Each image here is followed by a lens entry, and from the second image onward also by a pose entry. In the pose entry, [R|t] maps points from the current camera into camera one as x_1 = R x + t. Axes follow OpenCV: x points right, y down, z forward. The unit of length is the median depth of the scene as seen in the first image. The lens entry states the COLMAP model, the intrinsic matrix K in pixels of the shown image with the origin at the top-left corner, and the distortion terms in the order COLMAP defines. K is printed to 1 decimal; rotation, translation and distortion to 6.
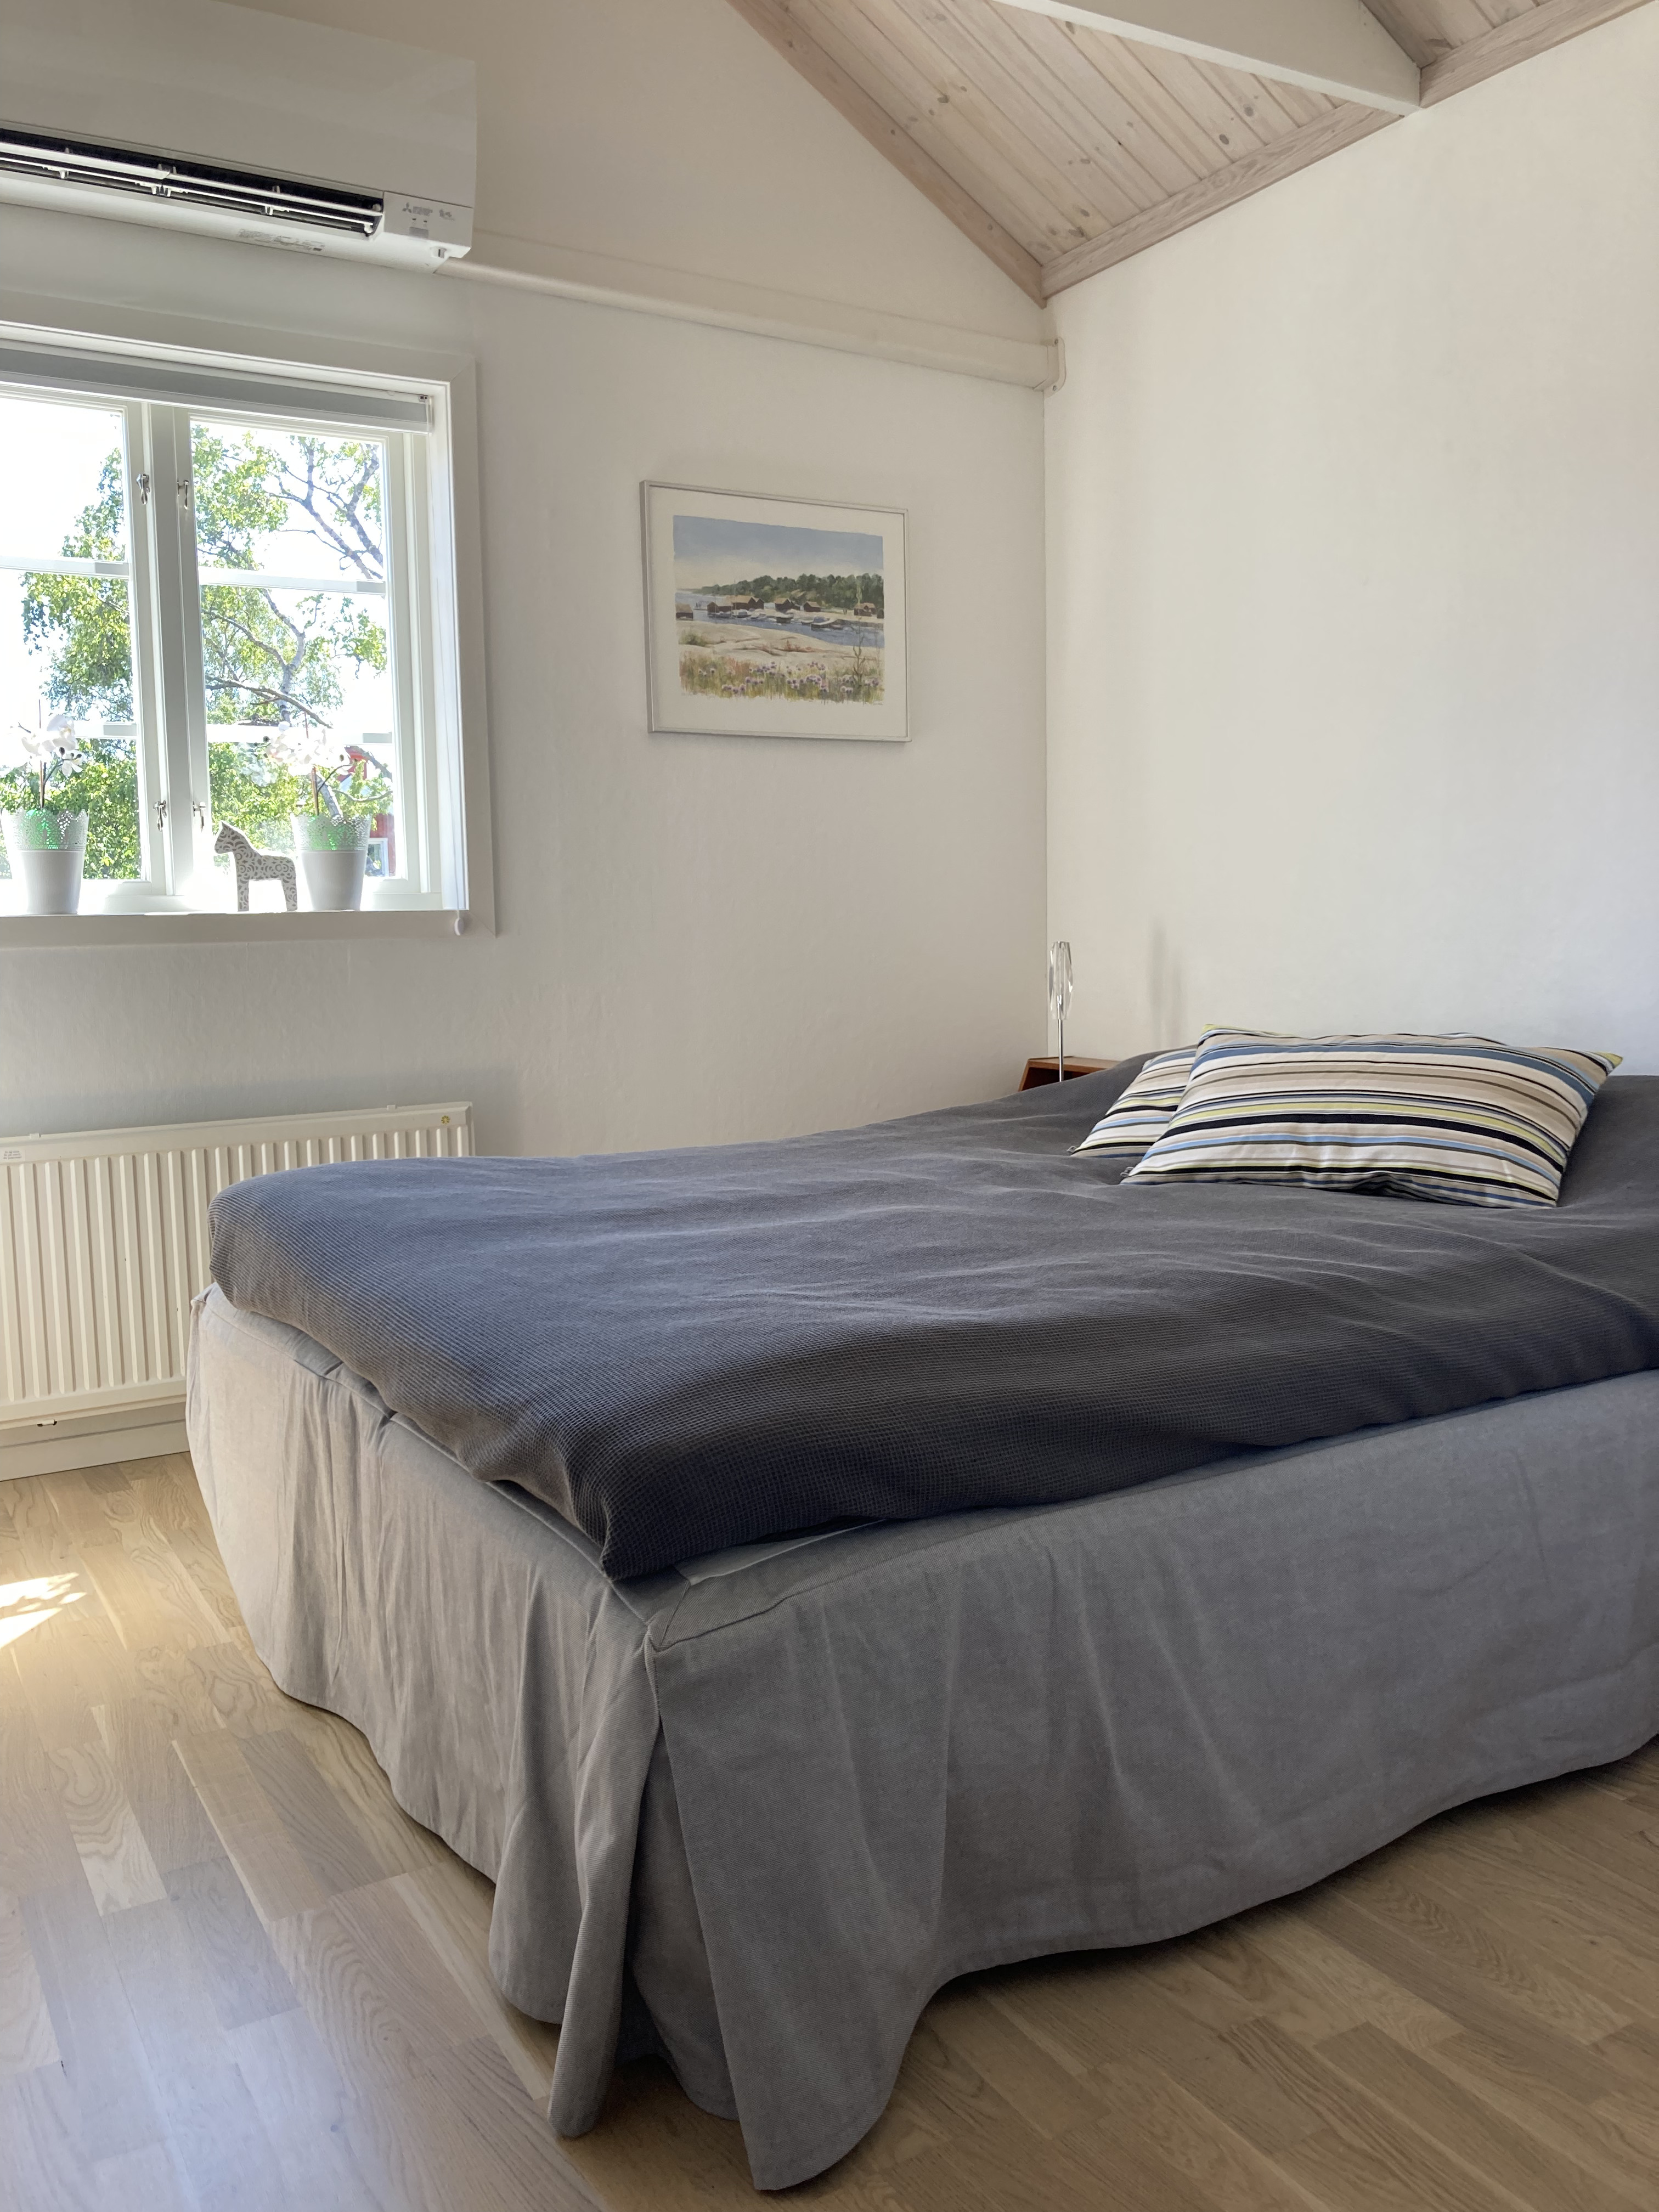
lens RADIAL K [[1847.1, 0, 829.5], [0, 1847.1, 1106.0], [0, 0, 1]] dist [0.050951, -0.053278]
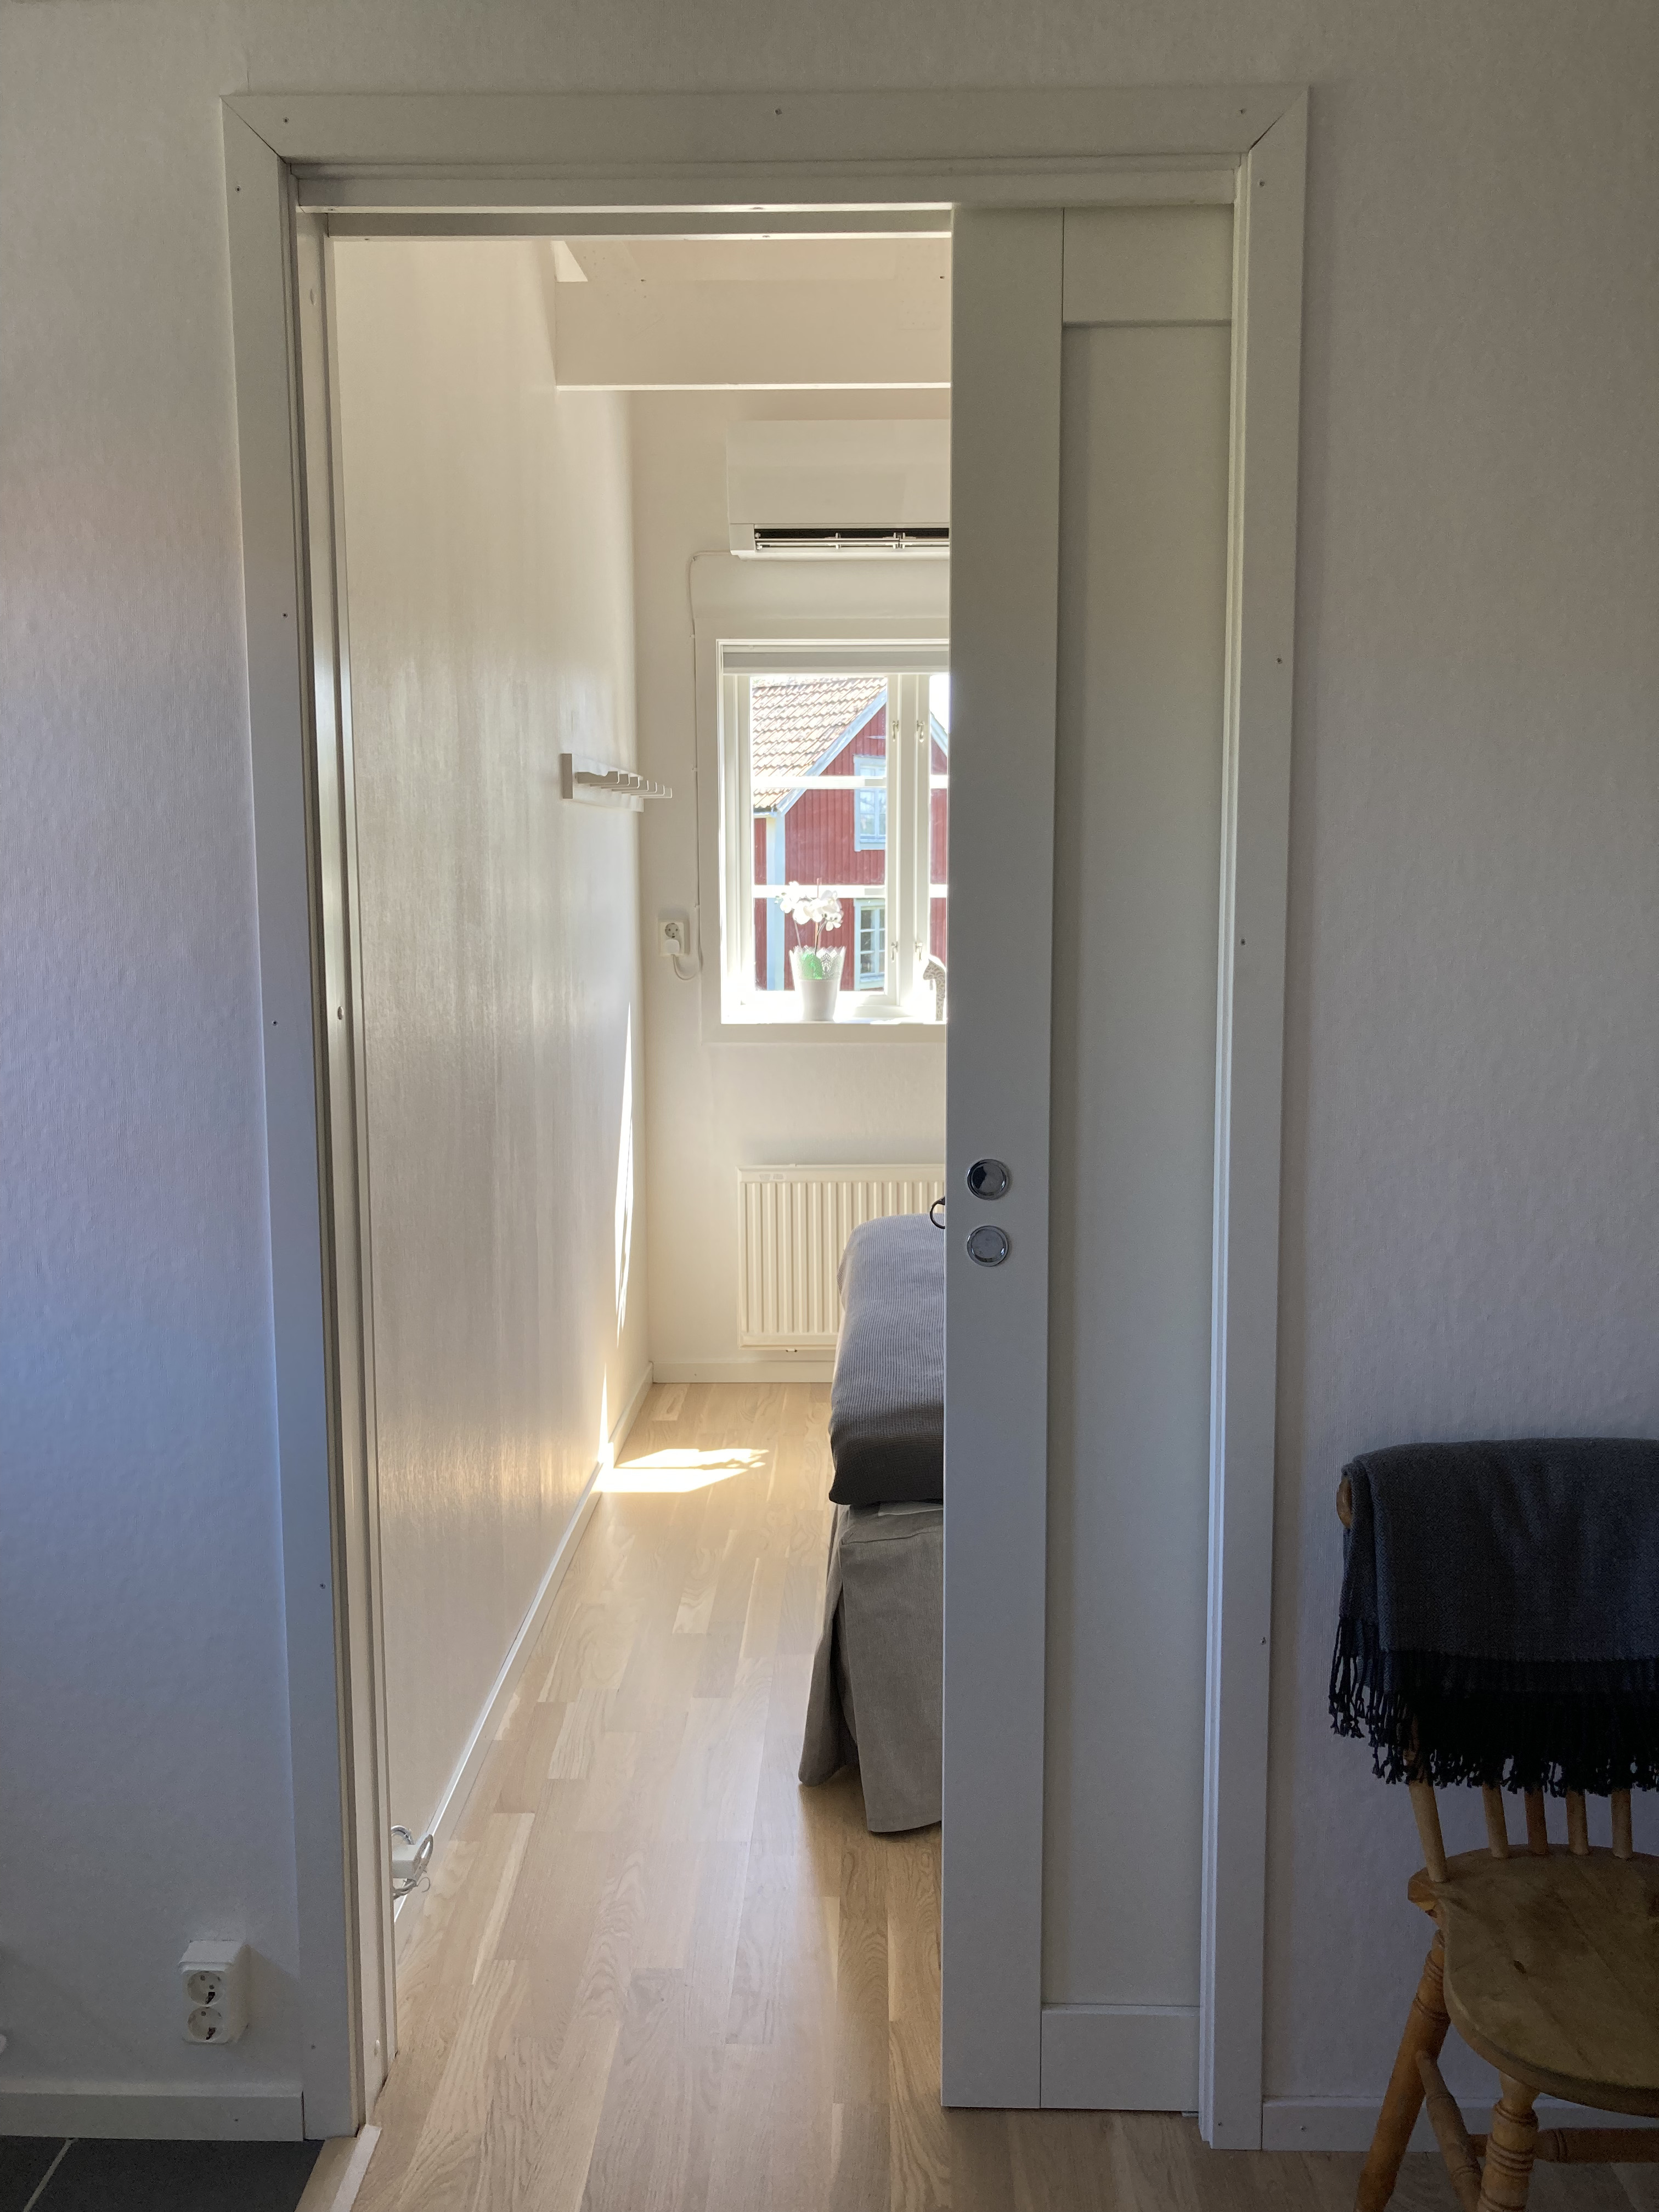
lens RADIAL K [[1847.1, 0, 829.5], [0, 1847.1, 1106.0], [0, 0, 1]] dist [0.050951, -0.053278]
pose [[0.854588, 0.089519, -0.511532, 0.447103], [-0.071017, 0.995922, 0.055644, -0.142905], [0.514427, -0.011225, 0.857460, -0.349642]]
